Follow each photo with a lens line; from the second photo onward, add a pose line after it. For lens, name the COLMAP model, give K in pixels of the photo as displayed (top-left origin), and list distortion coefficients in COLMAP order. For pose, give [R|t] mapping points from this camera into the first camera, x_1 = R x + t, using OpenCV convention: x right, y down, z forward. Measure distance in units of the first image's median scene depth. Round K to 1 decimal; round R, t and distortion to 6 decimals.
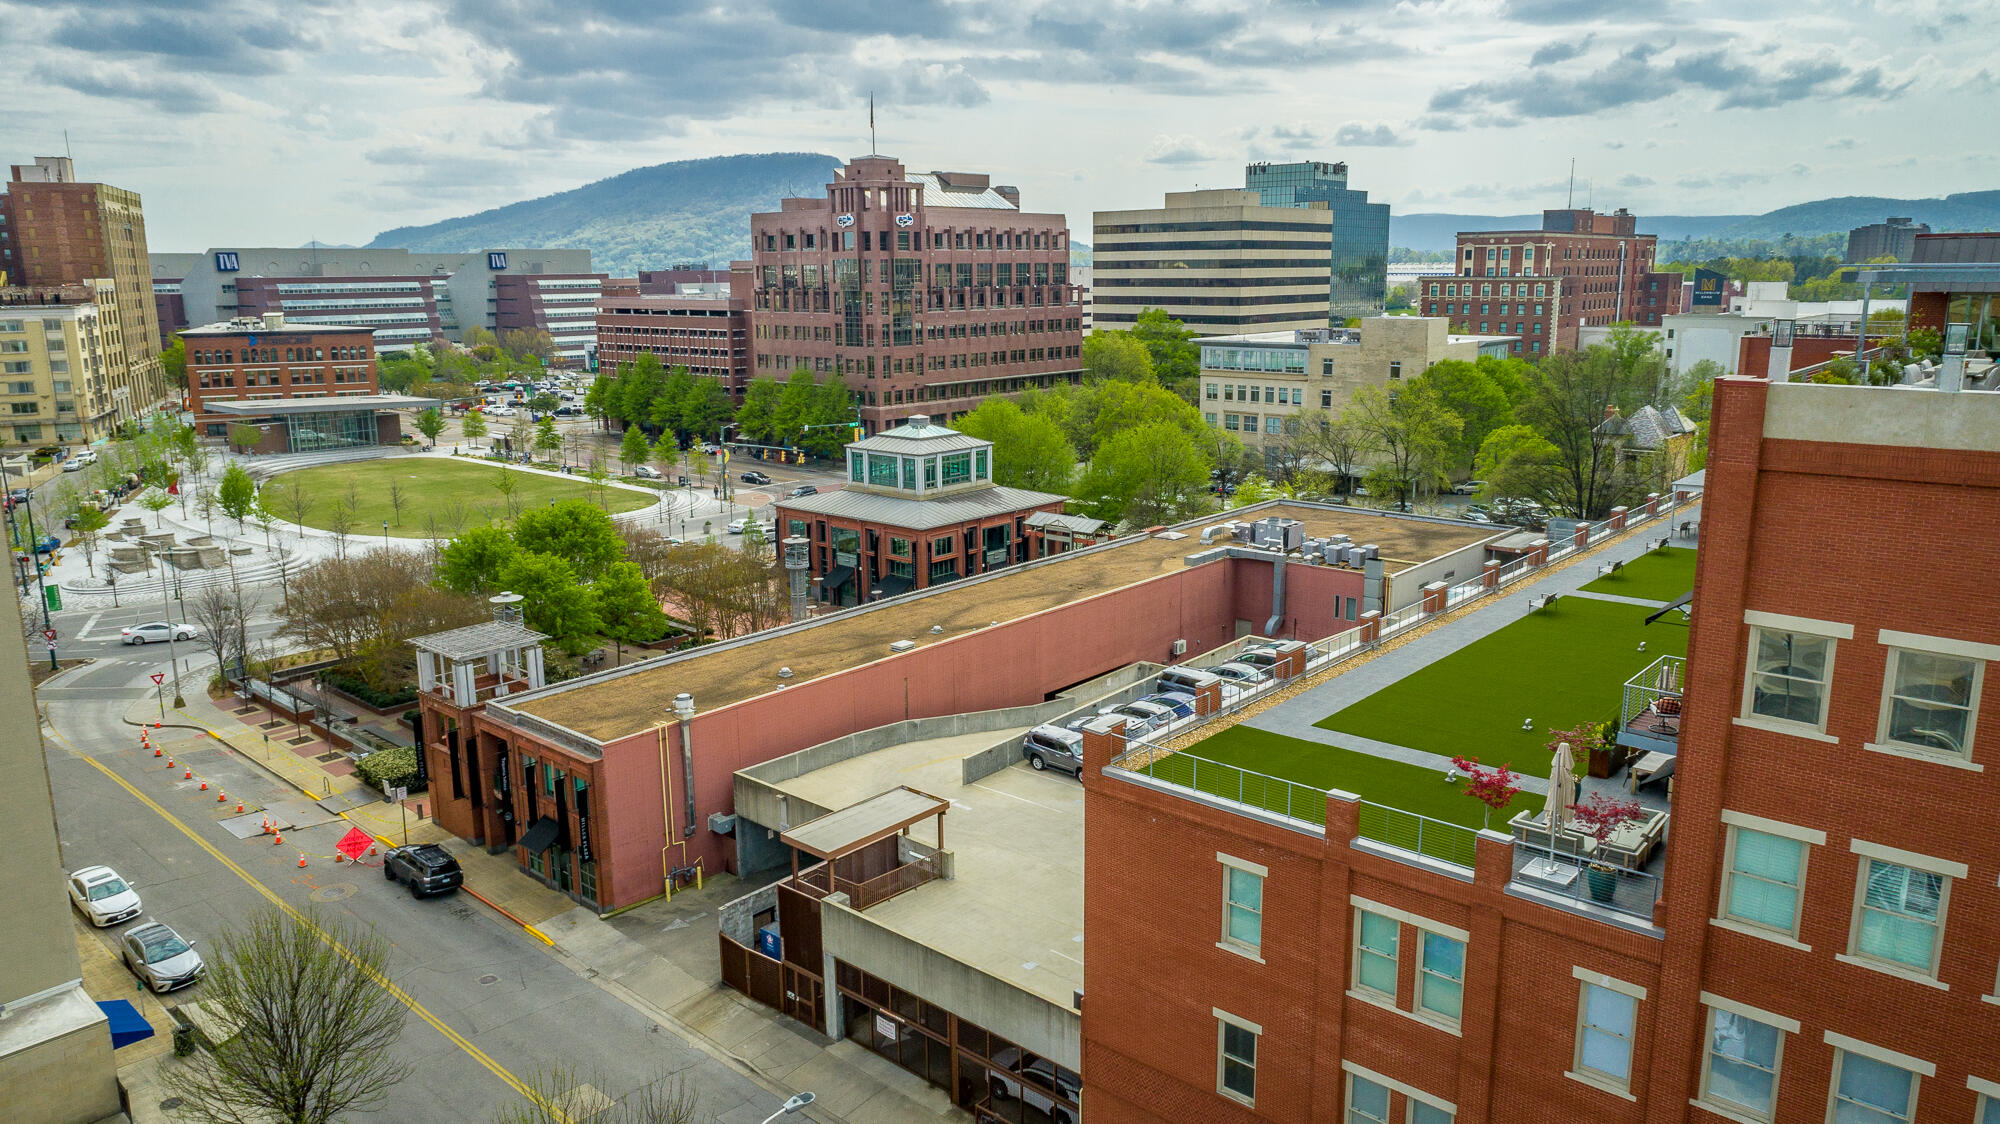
lens RADIAL K [[1353.6, 0, 999.9], [0, 1353.6, 560.7], [0, 0, 1]] dist [-0.015083, 0.013509]
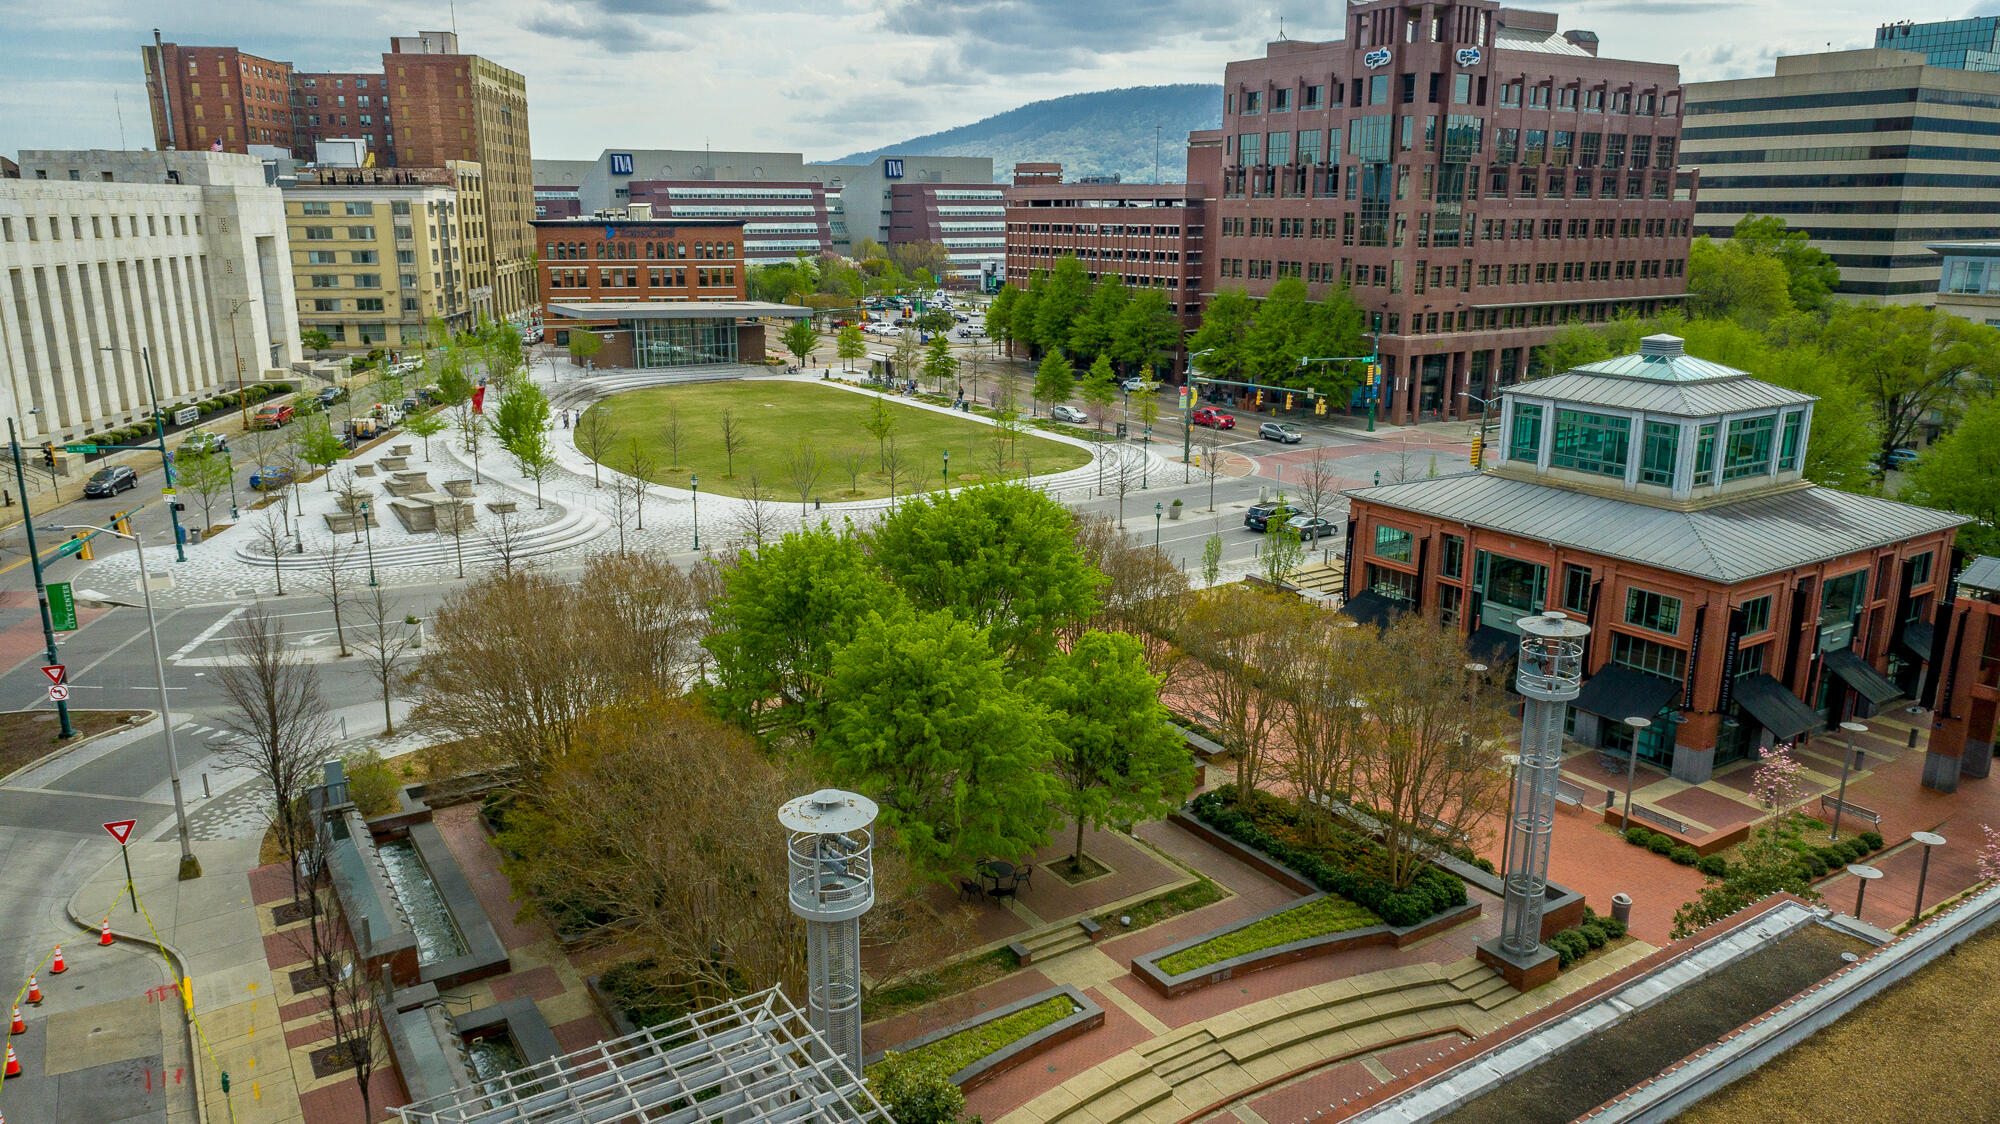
lens RADIAL K [[1381.1, 0, 1000.0], [0, 1381.1, 563.7], [0, 0, 1]] dist [-0.010558, 0.006520]
pose [[0.962180, 0.077466, -0.261169, -0.085149], [-0.066720, 0.996529, 0.049778, -0.017794], [0.264119, -0.030470, 0.964009, 0.242695]]
